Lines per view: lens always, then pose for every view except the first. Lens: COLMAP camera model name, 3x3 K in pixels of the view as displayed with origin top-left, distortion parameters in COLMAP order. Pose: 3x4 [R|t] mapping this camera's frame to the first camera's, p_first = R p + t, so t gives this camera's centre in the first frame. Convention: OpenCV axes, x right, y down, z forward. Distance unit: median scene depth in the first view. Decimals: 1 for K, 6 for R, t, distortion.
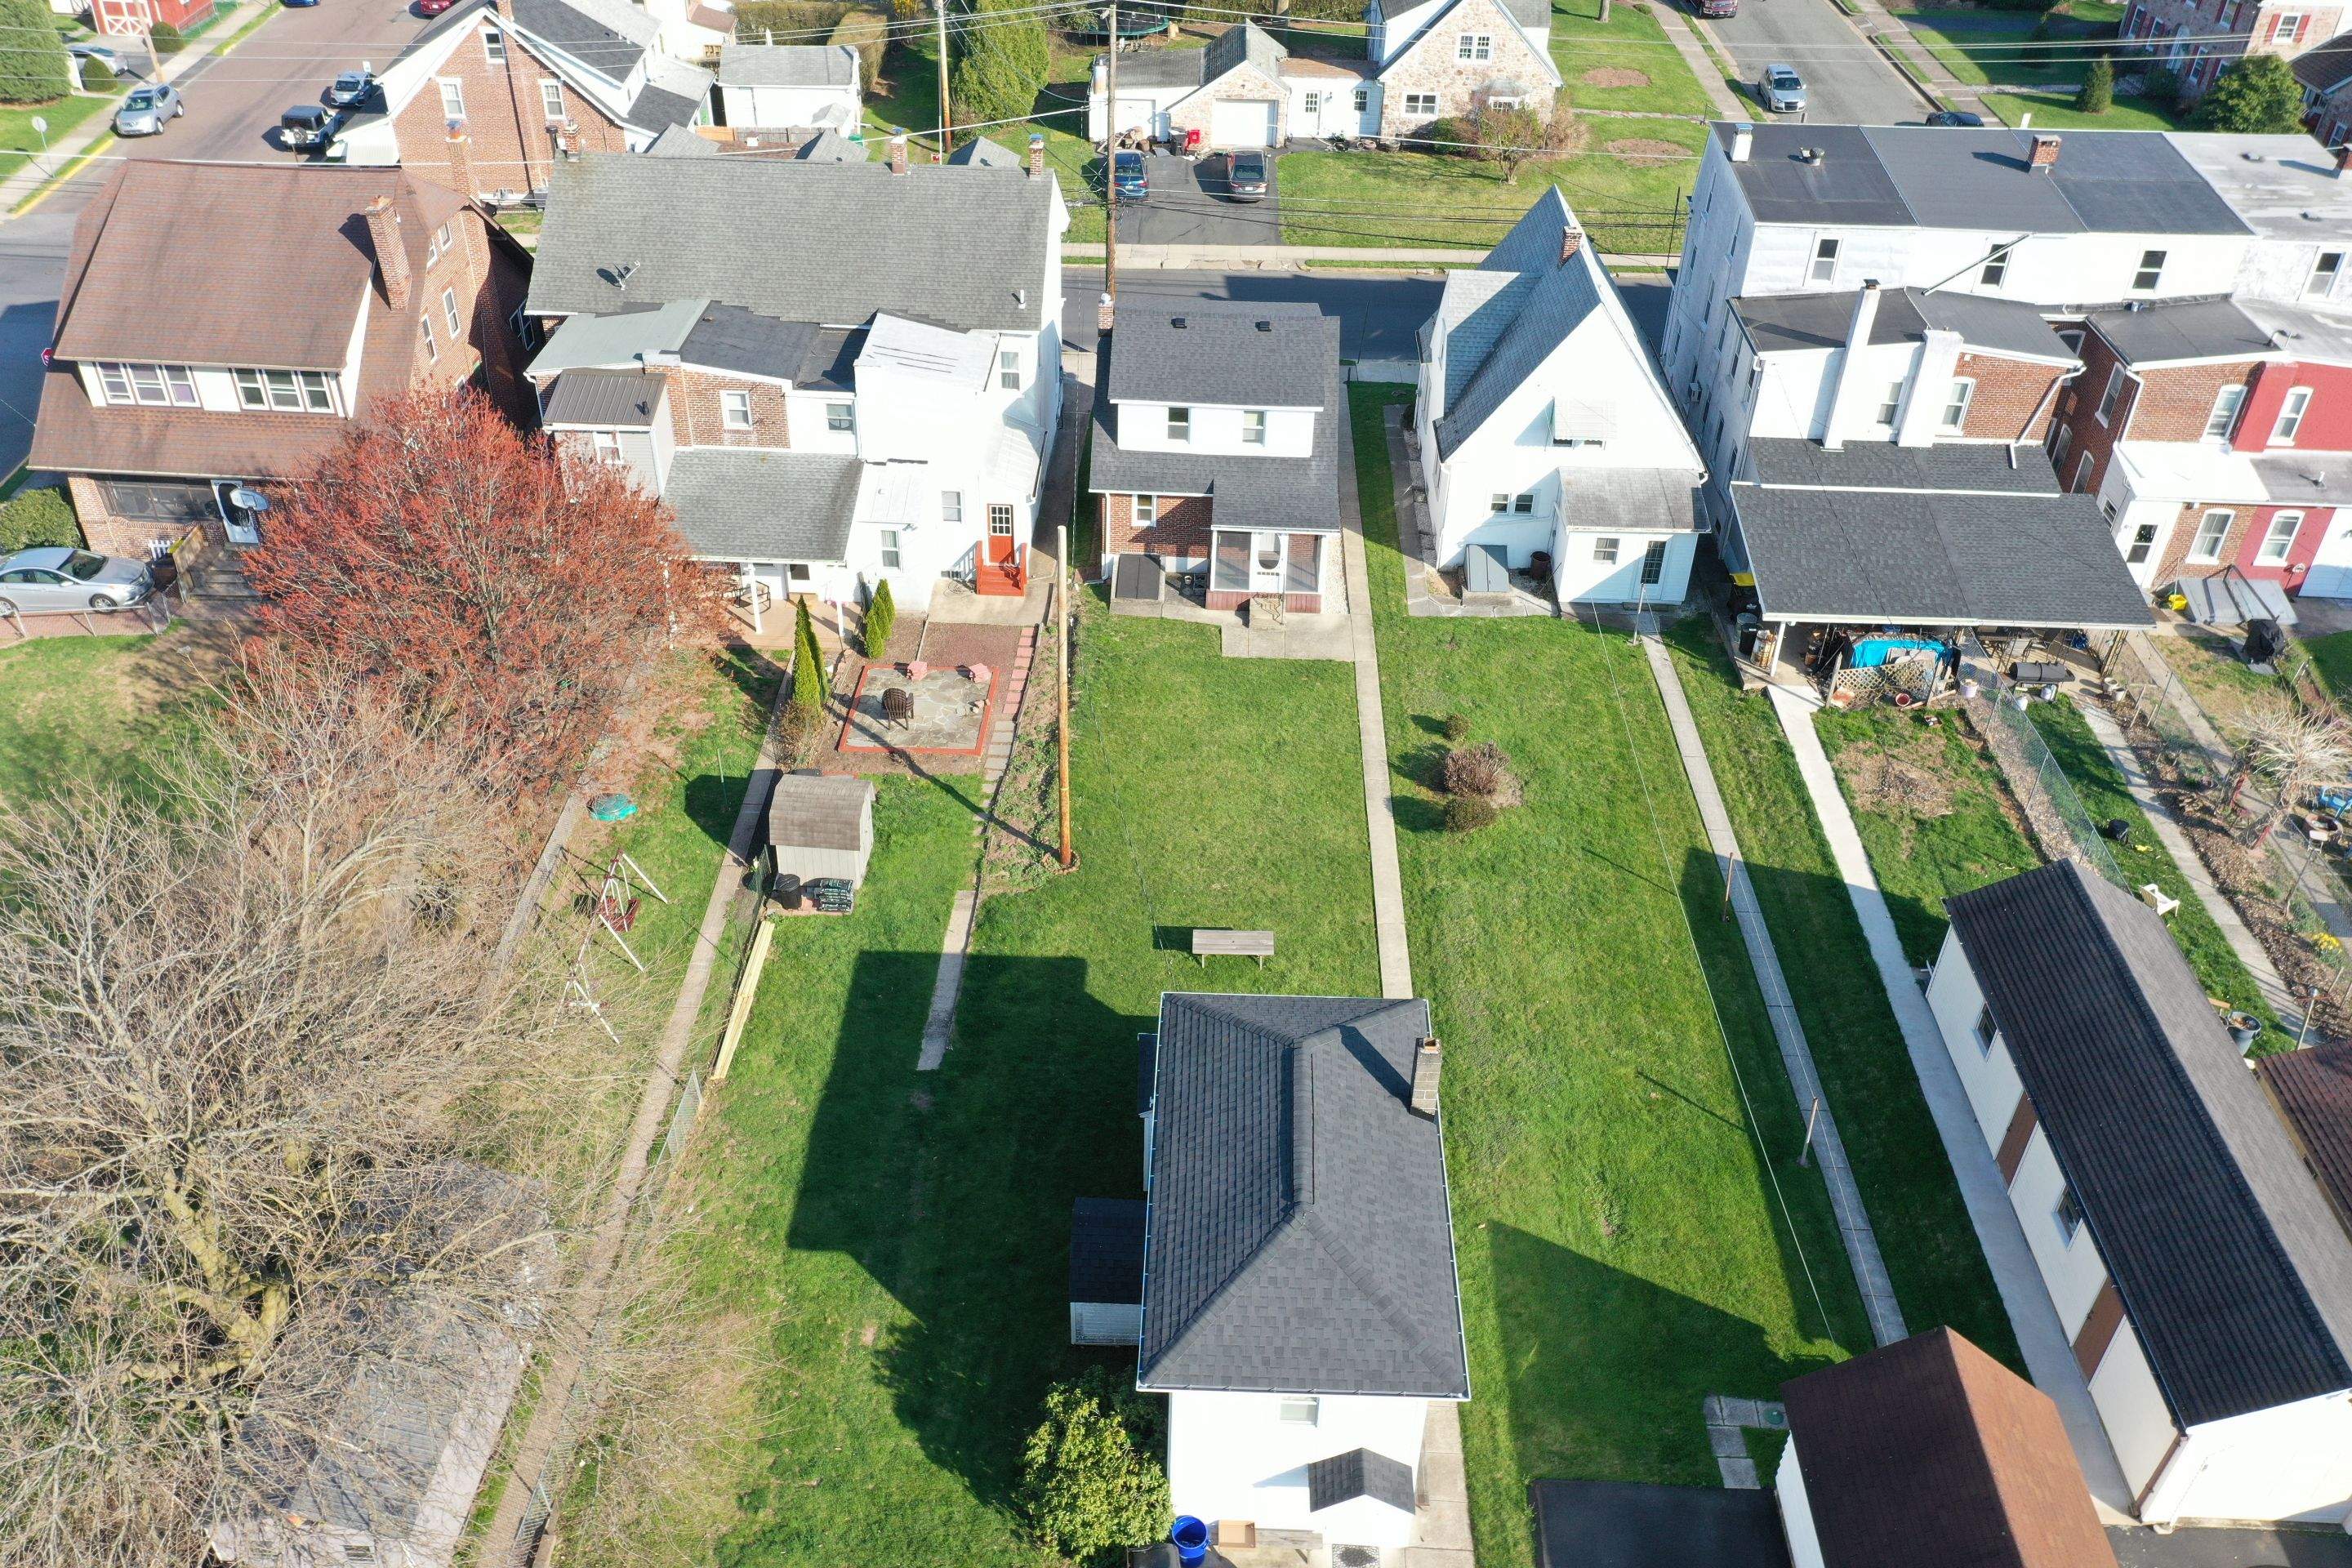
lens RADIAL K [[1872.2, 0, 1169.8], [0, 1872.2, 785.6], [0, 0, 1]] dist [0.007332, 0.007115]
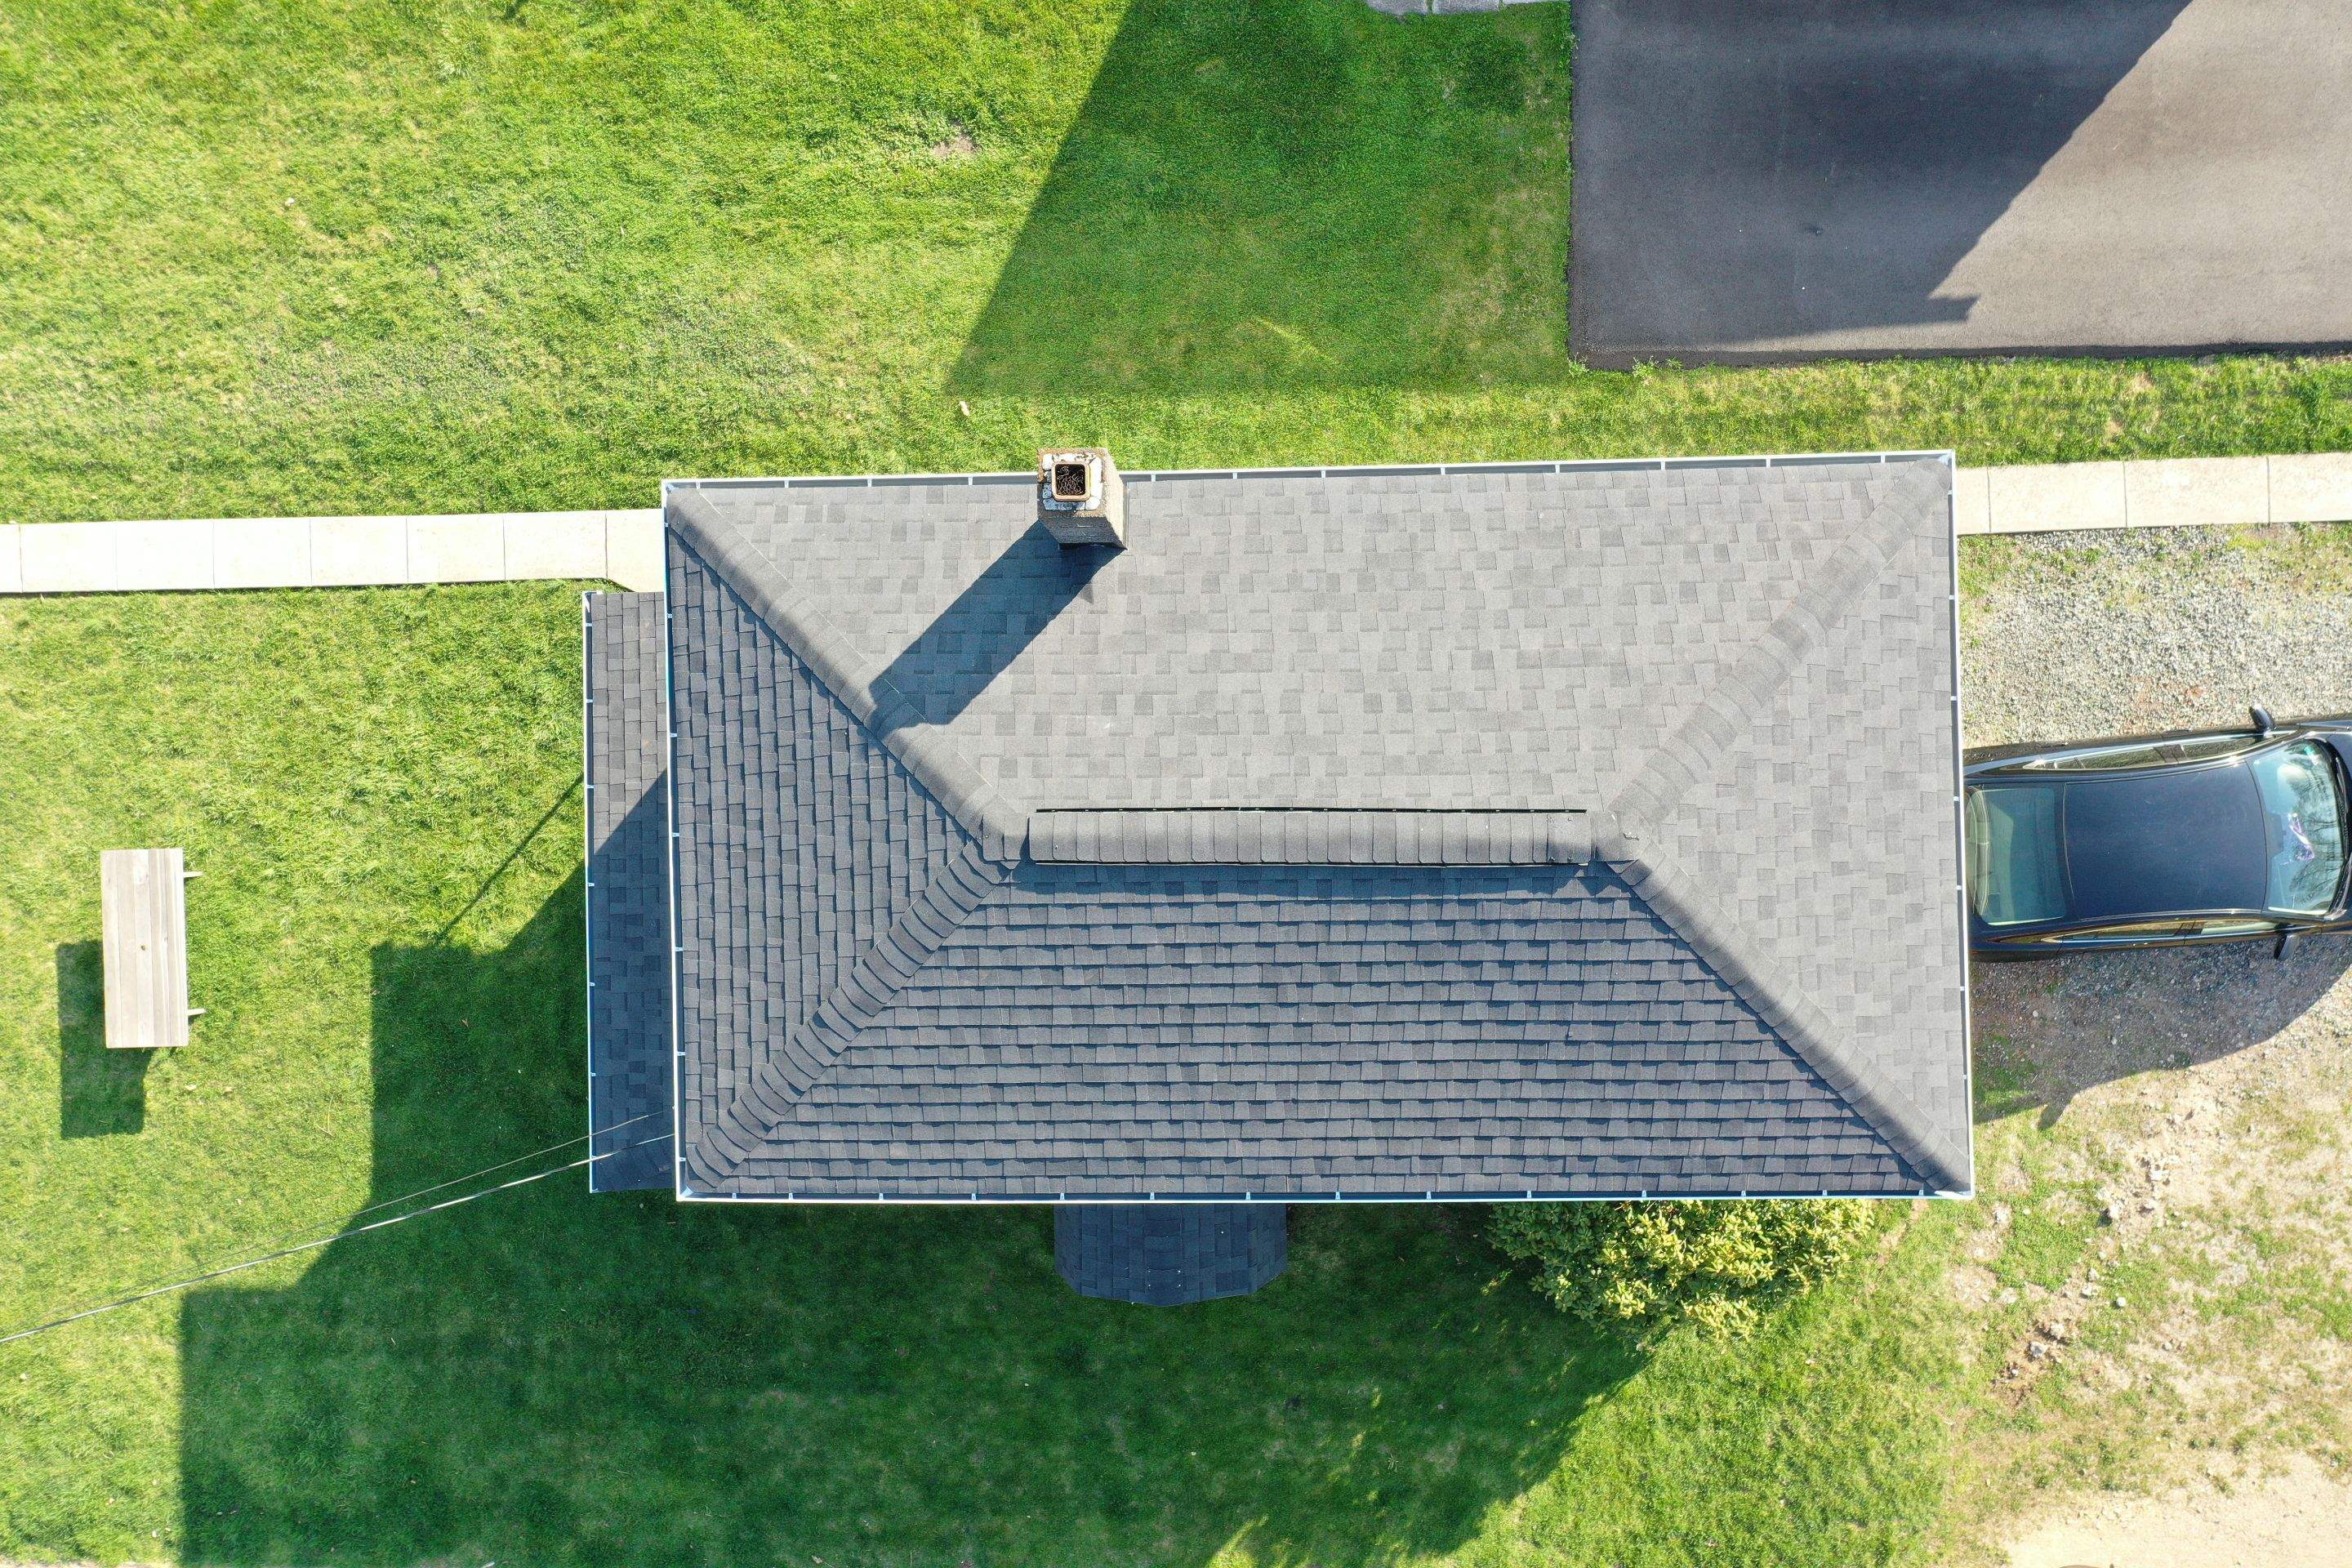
lens RADIAL K [[1850.4, 0, 1170.1], [0, 1850.4, 773.6], [0, 0, 1]] dist [0.038265, -0.057207]
pose [[-0.052781, -0.998554, -0.010159, 0.060173], [0.625388, -0.040984, 0.779237, -0.084661], [-0.778527, 0.034776, 0.626647, 0.533576]]
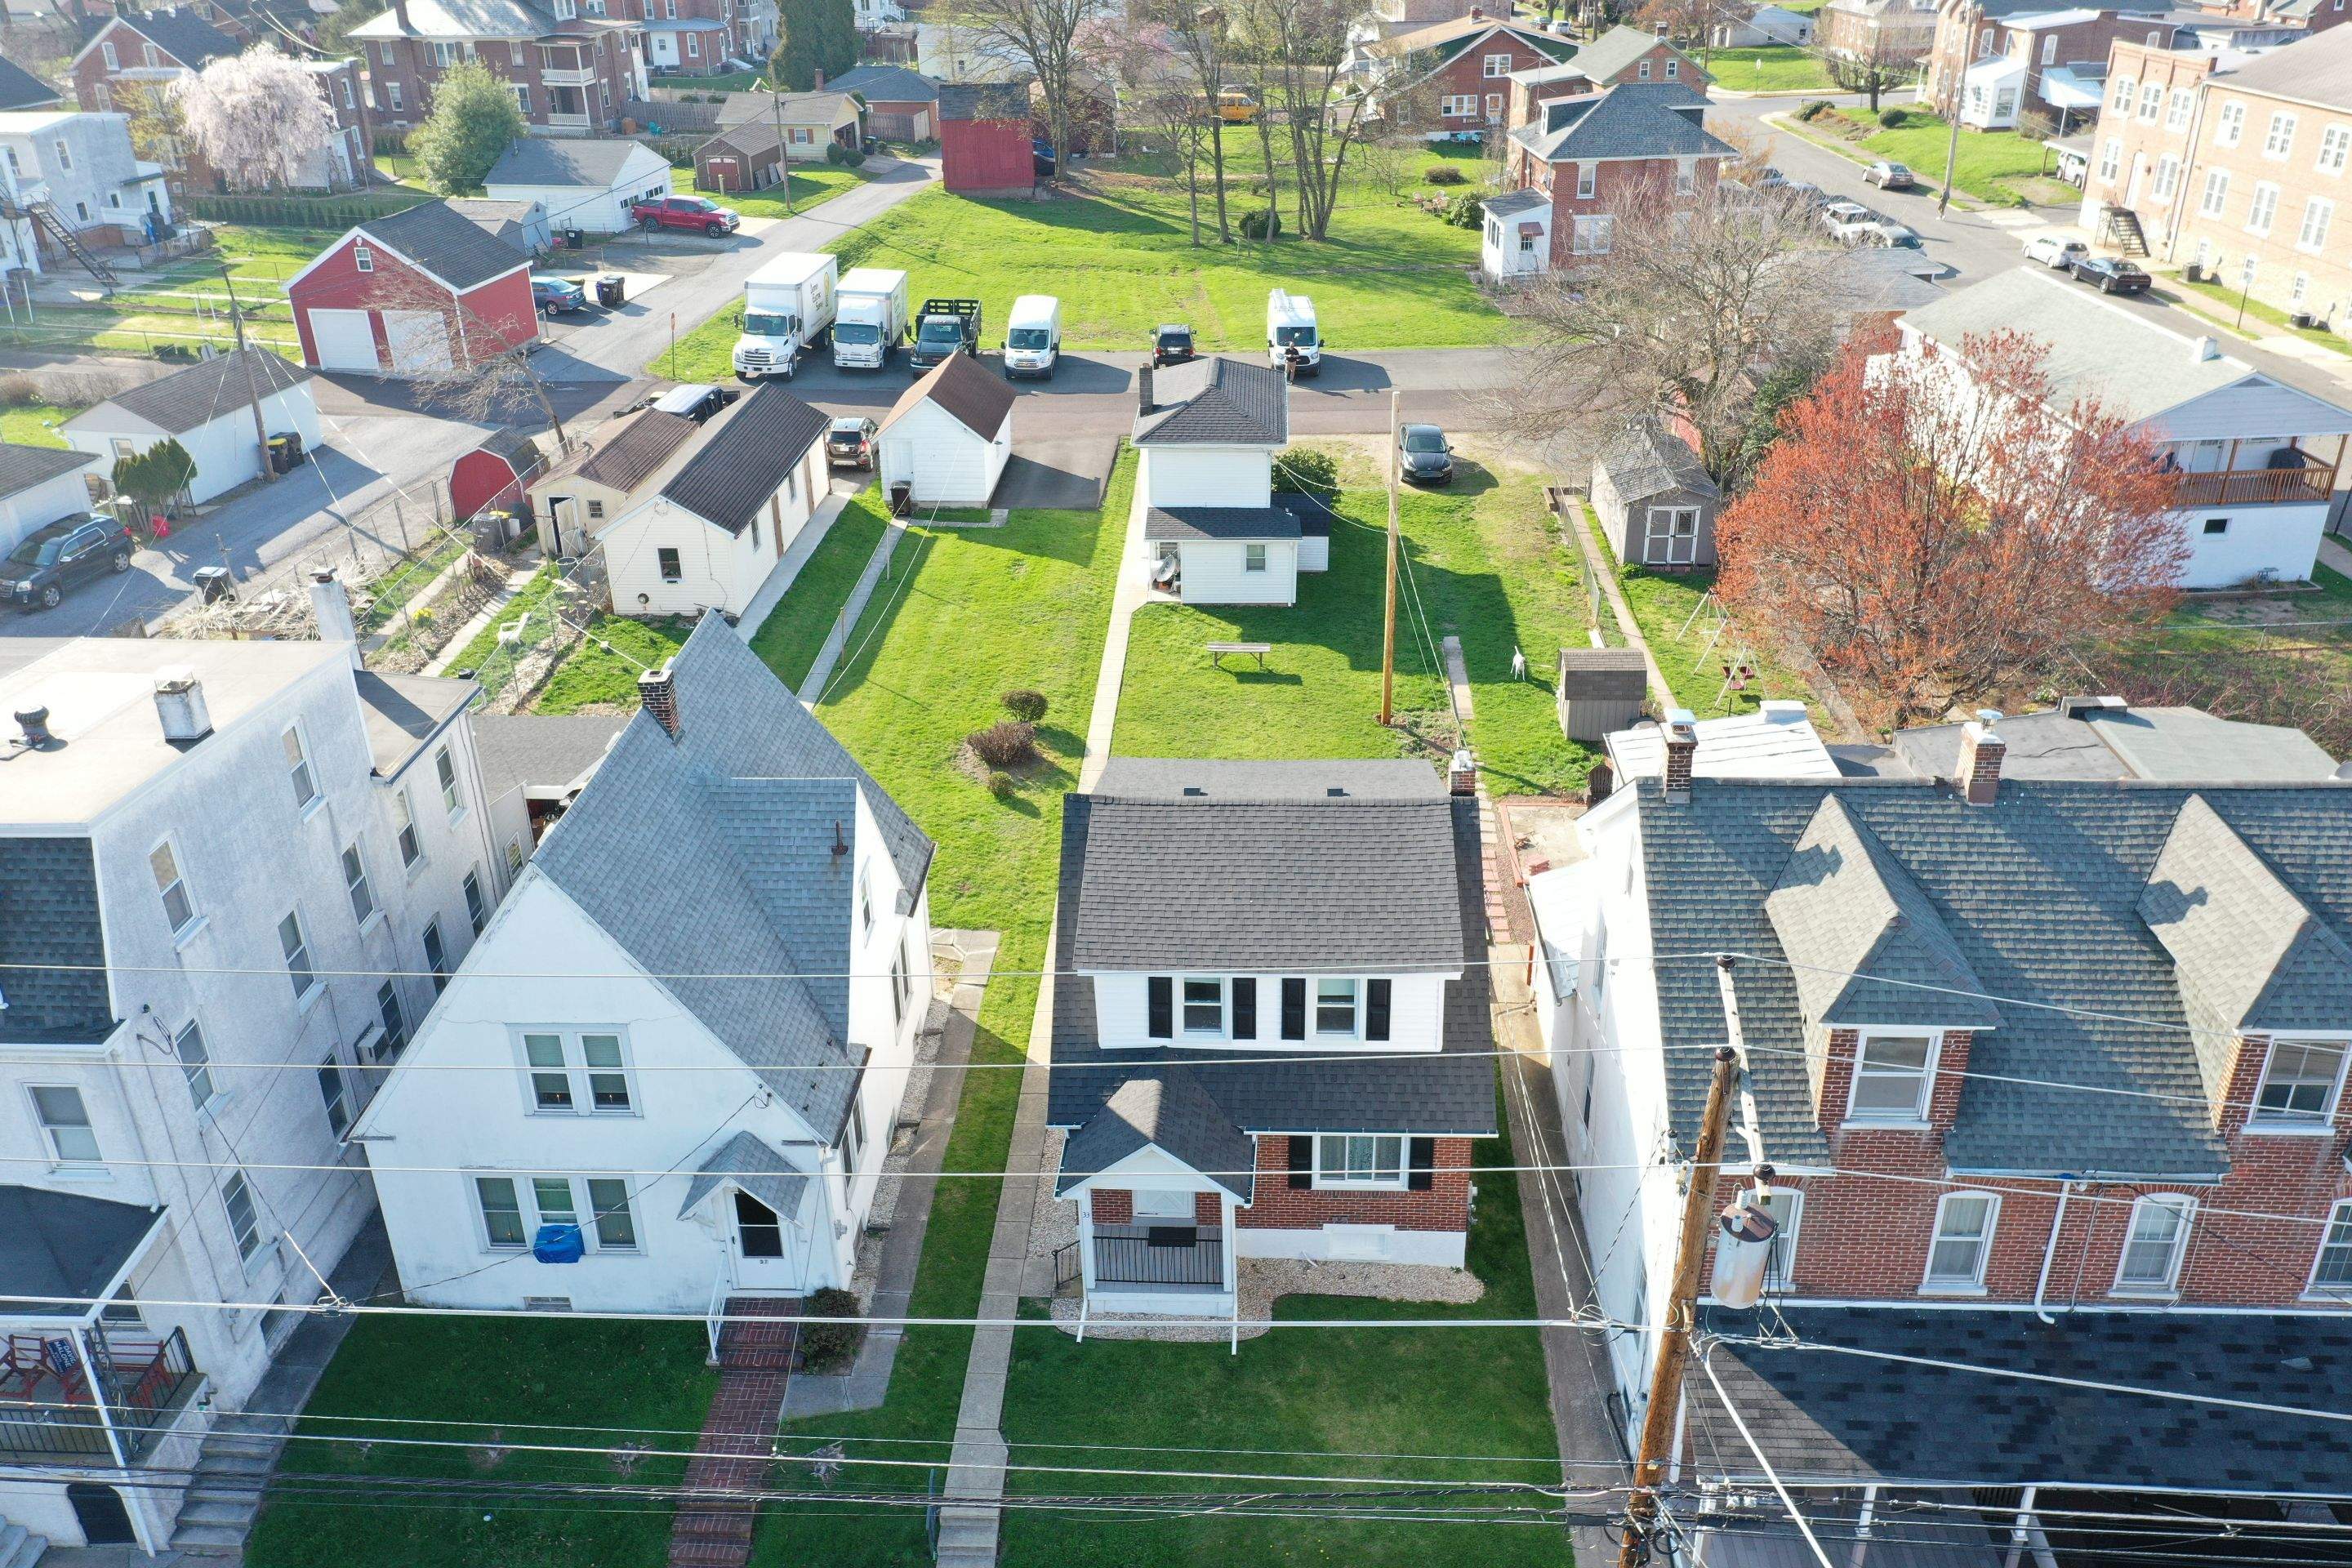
lens RADIAL K [[1872.2, 0, 1169.8], [0, 1872.2, 785.6], [0, 0, 1]] dist [0.007332, 0.007115]
pose [[-0.999939, -0.006212, 0.009126, 0.064407], [0.005316, 0.453591, 0.891194, -0.959990], [-0.009676, 0.891188, -0.453531, 1.566411]]
